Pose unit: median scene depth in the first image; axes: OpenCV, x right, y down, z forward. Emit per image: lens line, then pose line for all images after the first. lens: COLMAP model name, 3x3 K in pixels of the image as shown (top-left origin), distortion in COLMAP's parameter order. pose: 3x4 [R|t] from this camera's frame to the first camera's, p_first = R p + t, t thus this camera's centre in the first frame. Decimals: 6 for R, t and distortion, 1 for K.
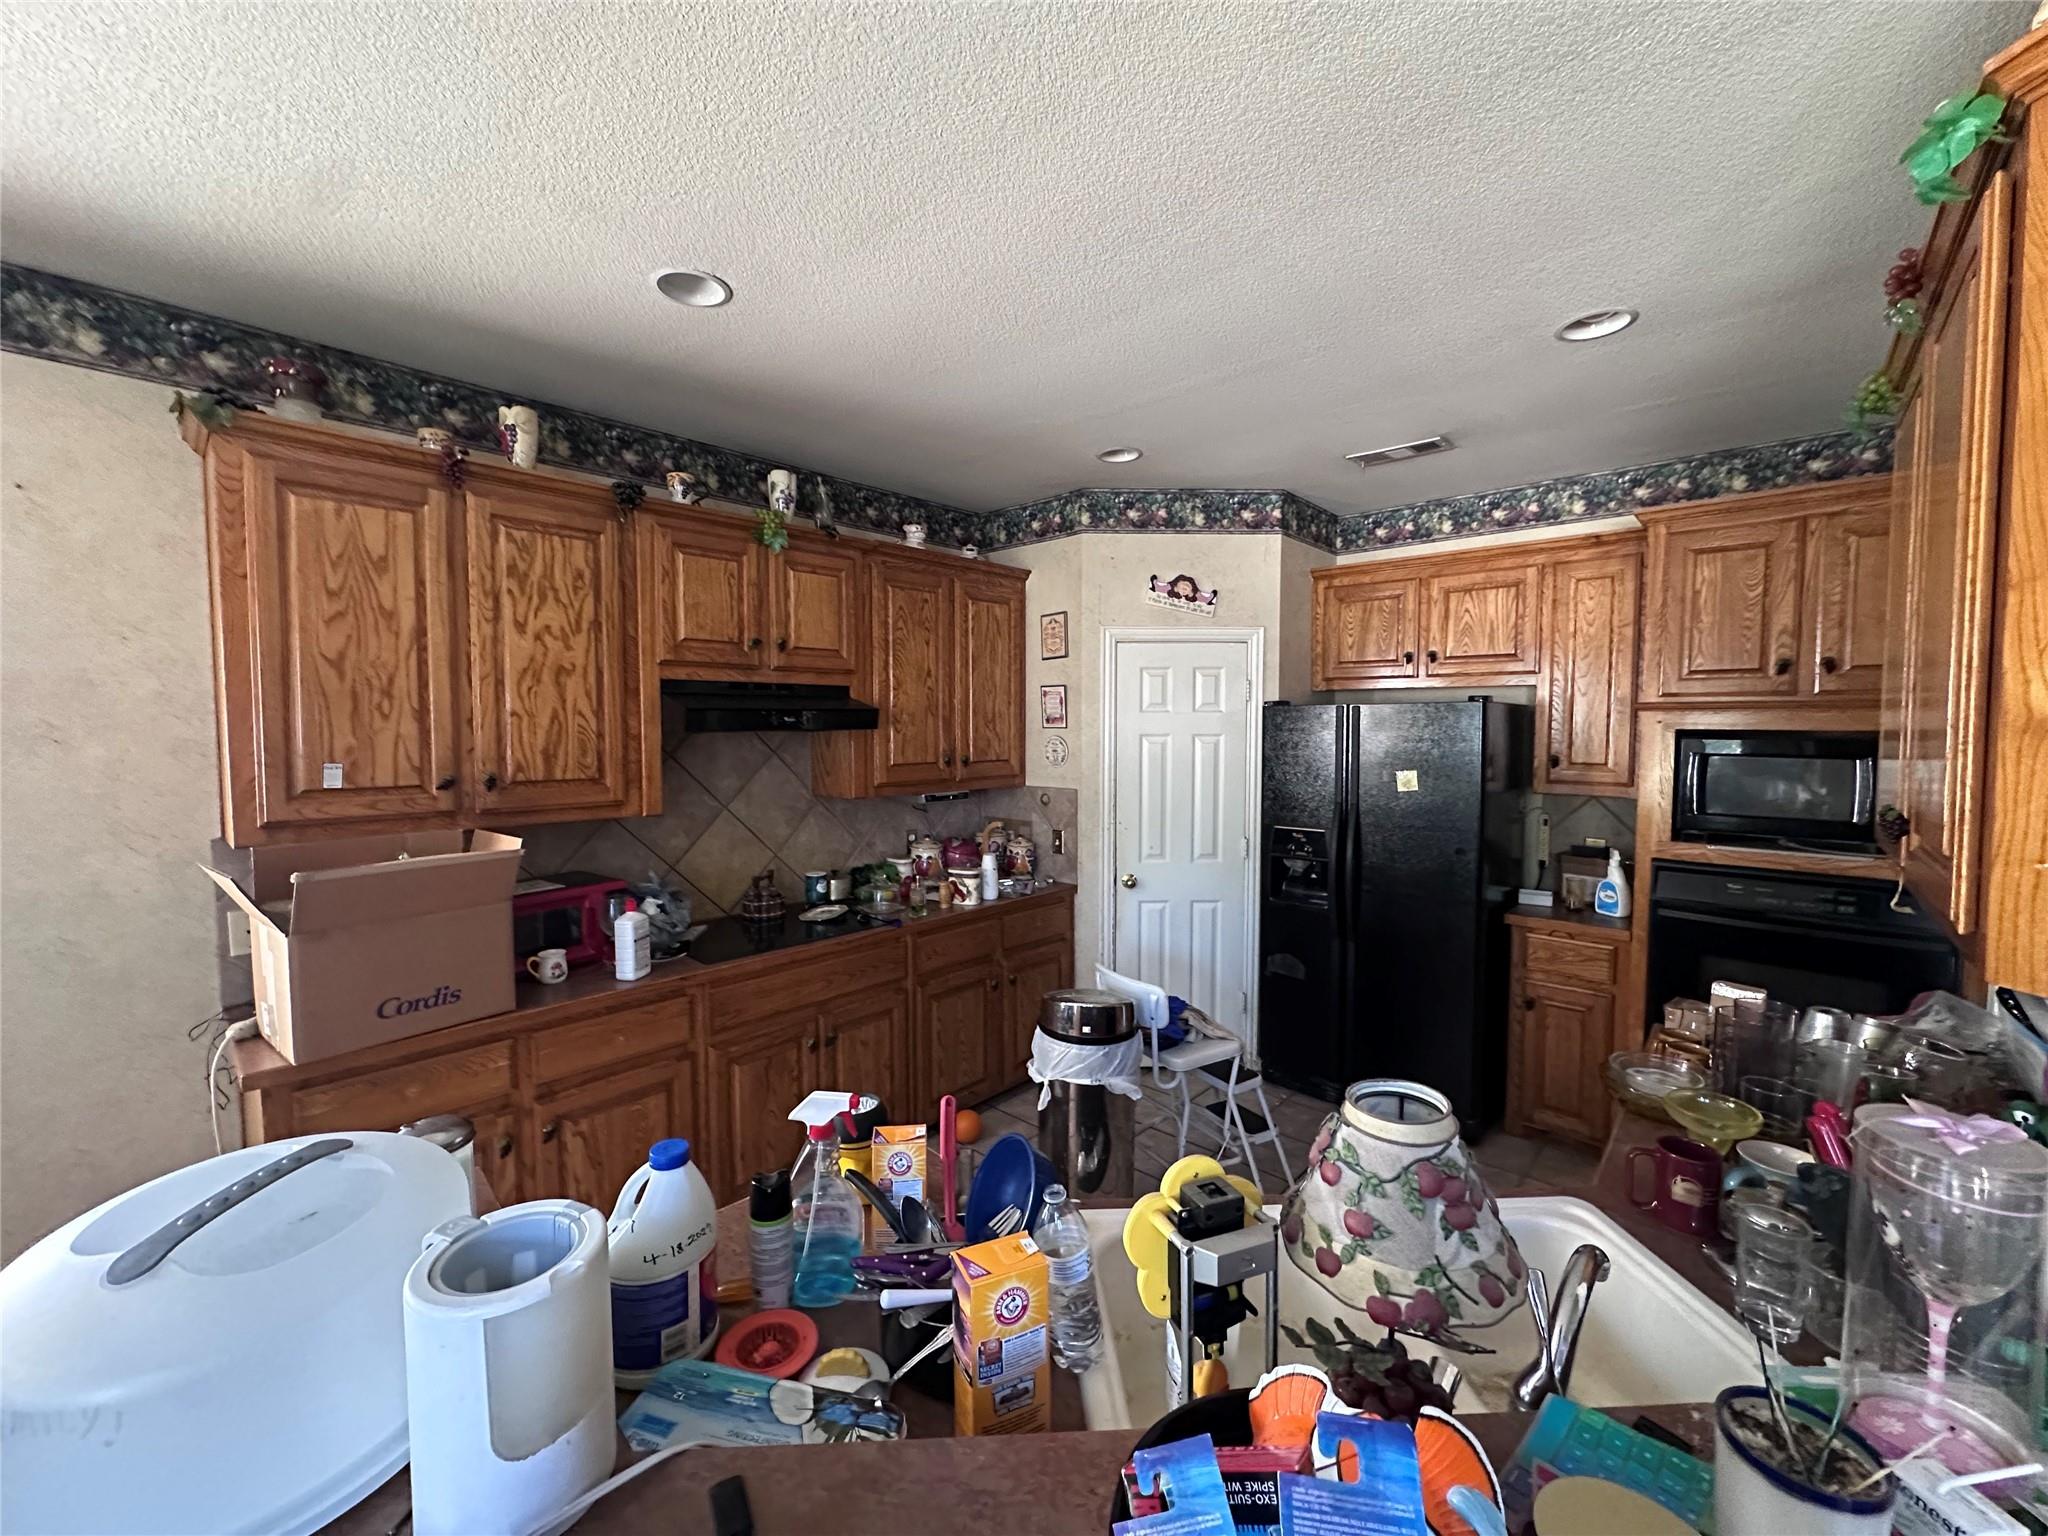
lens RADIAL K [[815.2, 0, 1018.1], [0, 815.2, 762.0], [0, 0, 1]] dist [-0.000952, 0.000001]
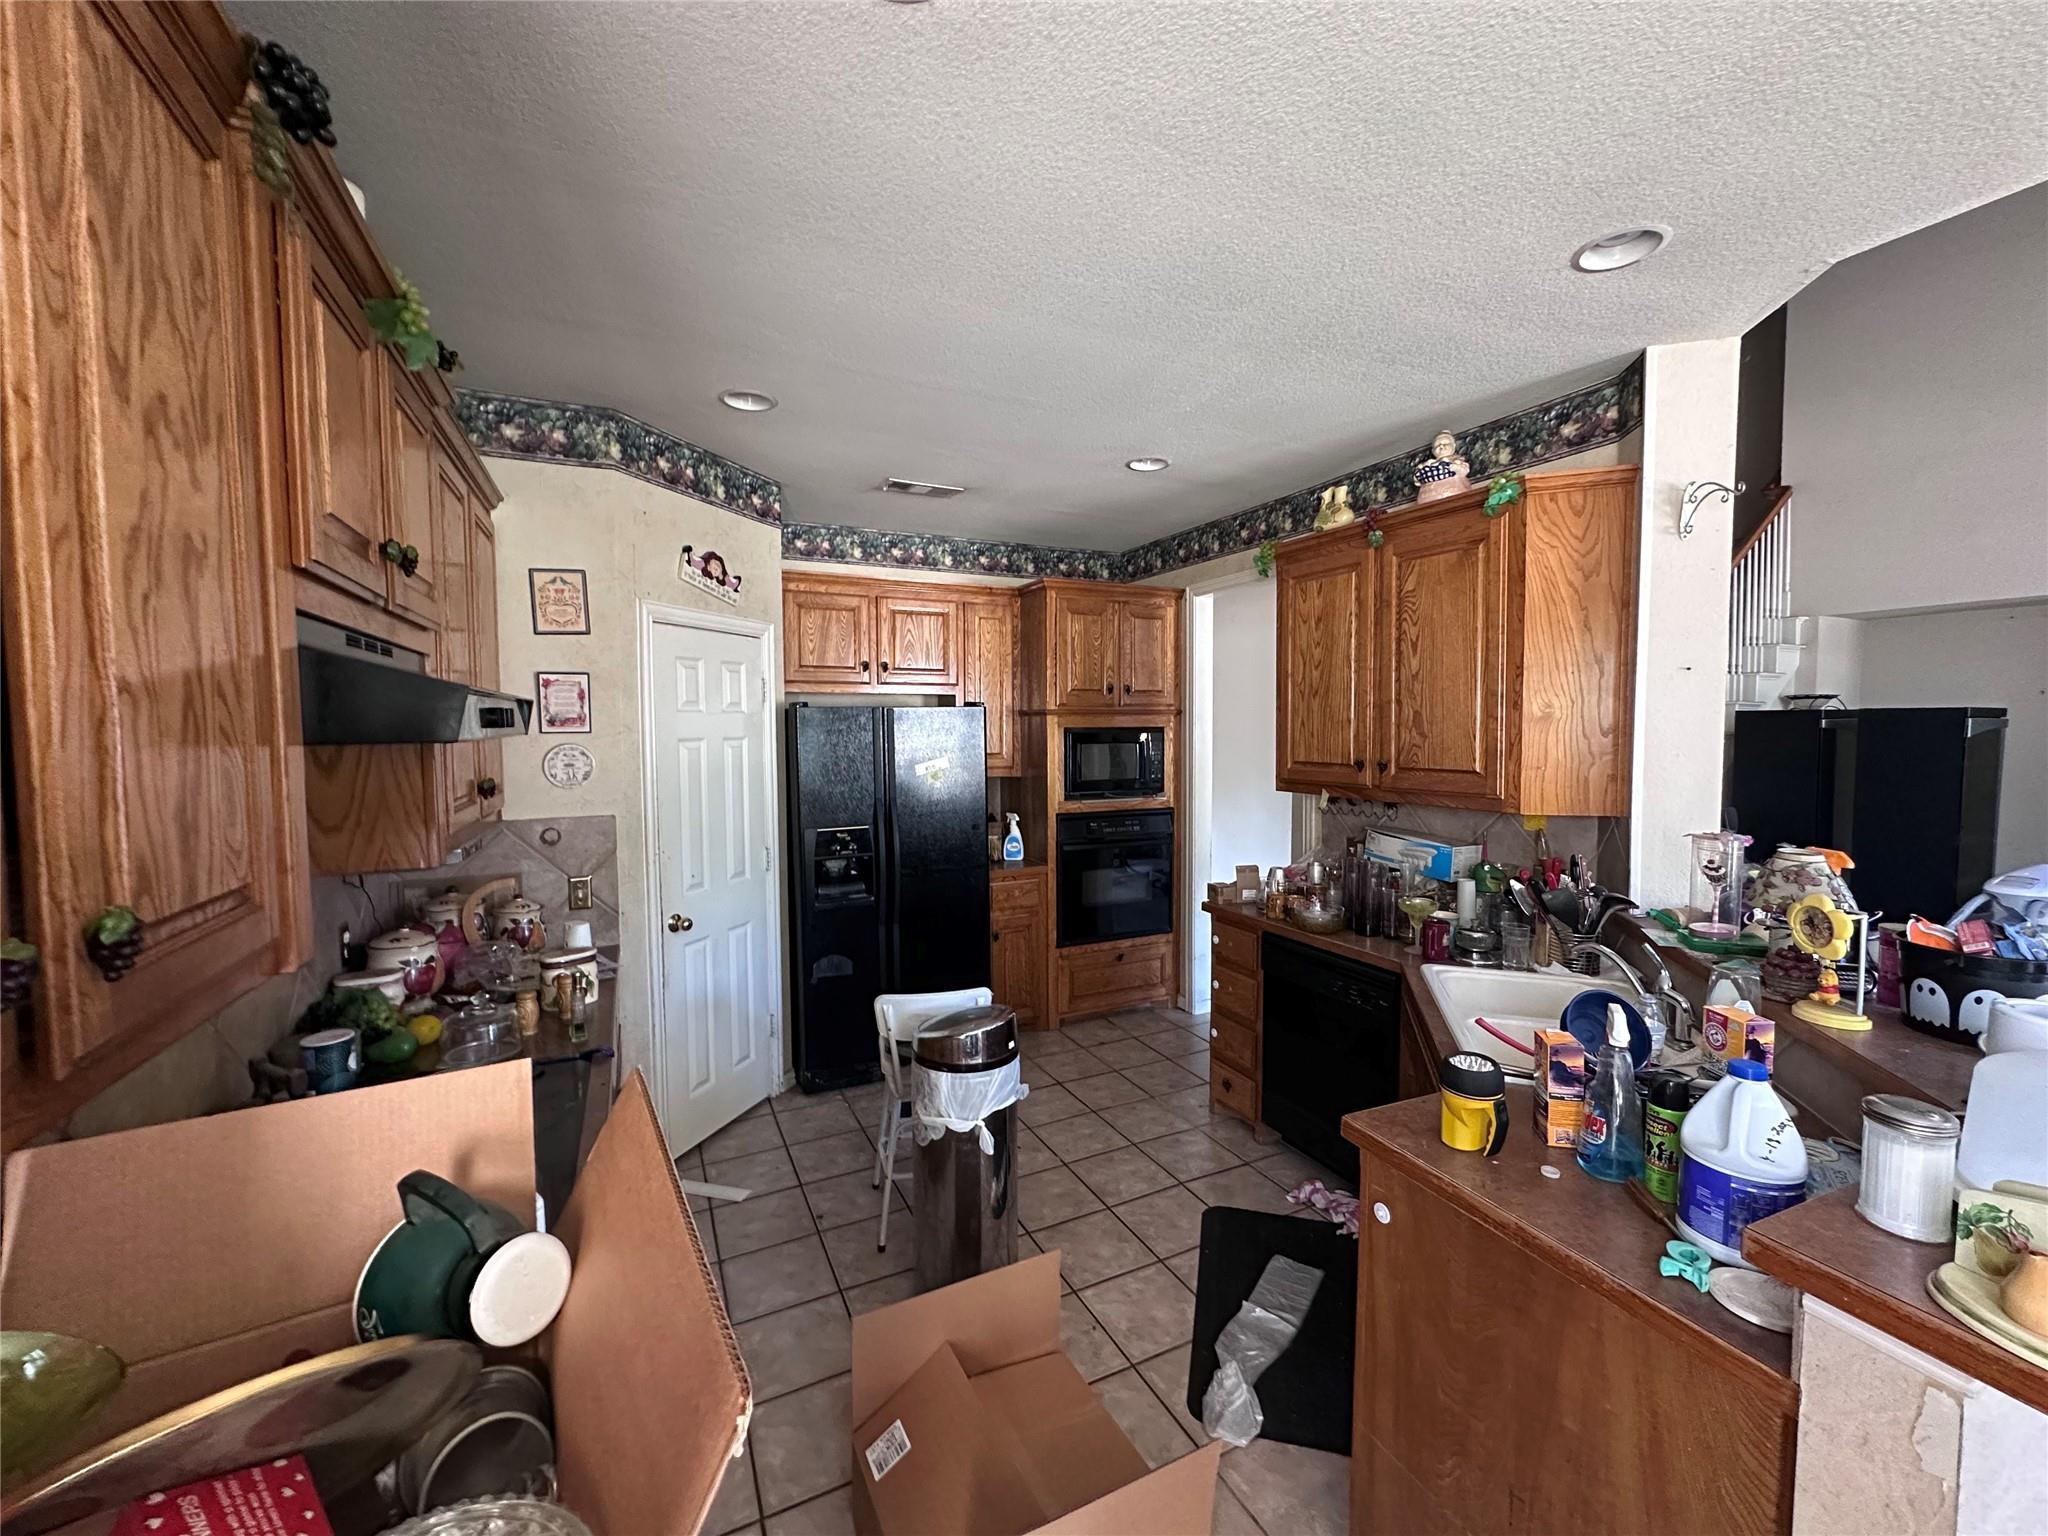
lens RADIAL K [[815.2, 0, 1021.7], [0, 815.2, 767.1], [0, 0, 1]] dist [-0.000952, 0.000001]
pose [[0.367777, -0.049776, 0.928581, -0.486838], [0.051686, 0.998117, 0.033033, -0.015762], [-0.928477, 0.035846, 0.369657, 0.392049]]
